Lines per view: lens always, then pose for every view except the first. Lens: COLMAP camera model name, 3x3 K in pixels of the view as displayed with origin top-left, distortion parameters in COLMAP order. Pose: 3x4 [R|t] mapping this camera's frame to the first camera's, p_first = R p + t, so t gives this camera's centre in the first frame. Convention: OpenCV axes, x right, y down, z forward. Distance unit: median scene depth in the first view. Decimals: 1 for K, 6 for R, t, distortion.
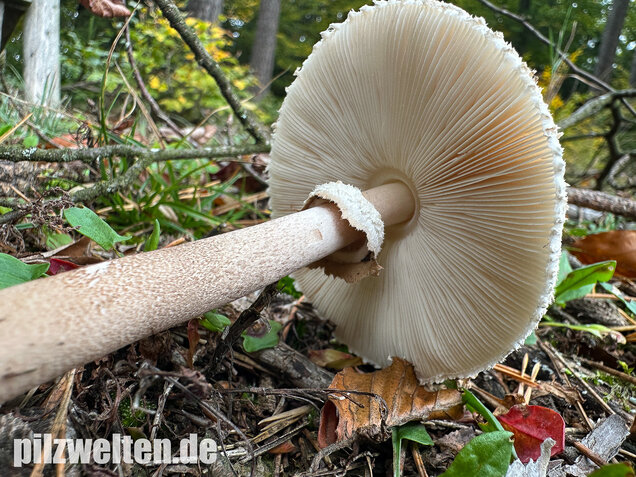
lens RADIAL K [[452.1, 0, 314.3], [0, 452.1, 242.5], [0, 0, 1]] dist [-0.008953, 0.000009]
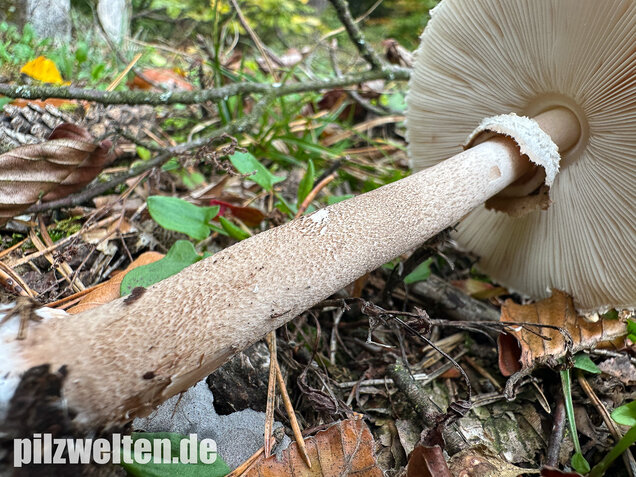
lens RADIAL K [[452.1, 0, 319.8], [0, 452.1, 240.0], [0, 0, 1]] dist [-0.008953, 0.000009]
pose [[0.990135, -0.017395, -0.139035, -0.197216], [0.039874, 0.986219, 0.160570, -0.035676], [0.134326, -0.164530, 0.977183, -0.033648]]
